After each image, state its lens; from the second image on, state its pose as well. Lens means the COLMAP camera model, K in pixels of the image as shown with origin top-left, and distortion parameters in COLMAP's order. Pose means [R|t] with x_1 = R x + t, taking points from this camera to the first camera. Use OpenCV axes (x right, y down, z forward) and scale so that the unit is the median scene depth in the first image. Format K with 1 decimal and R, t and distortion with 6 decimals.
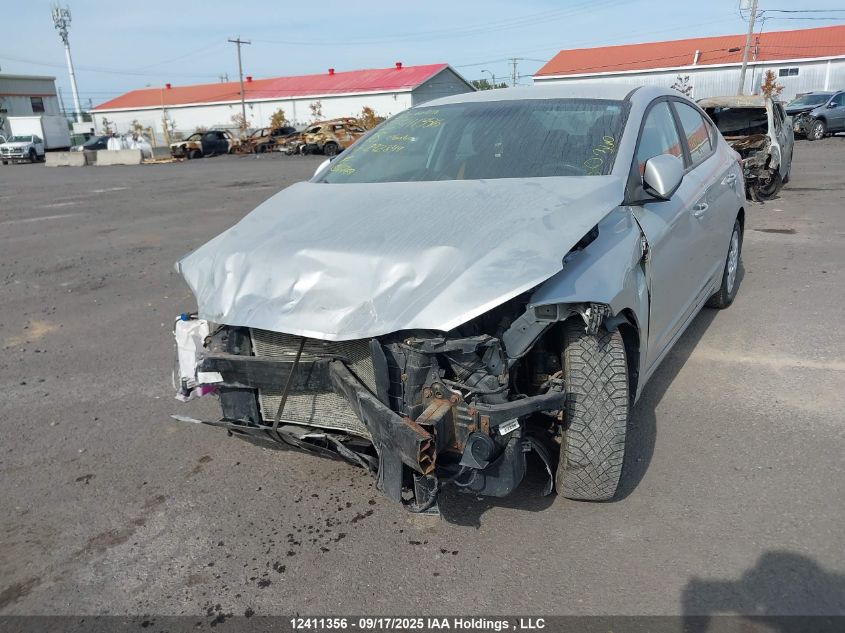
lens RADIAL K [[667.9, 0, 425.2], [0, 667.9, 316.0], [0, 0, 1]] dist [0.007060, -0.006429]
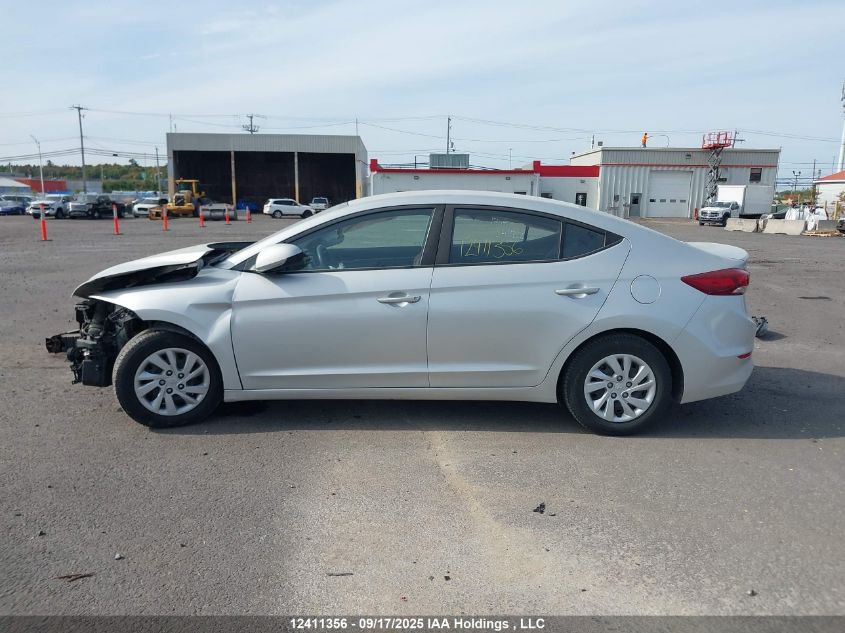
lens RADIAL K [[667.9, 0, 425.2], [0, 667.9, 316.0], [0, 0, 1]] dist [0.007060, -0.006429]
pose [[0.475892, 0.194617, -0.857701, 0.157153], [-0.273442, 0.959620, 0.066024, -0.023147], [0.835916, 0.203112, 0.509892, 0.049835]]
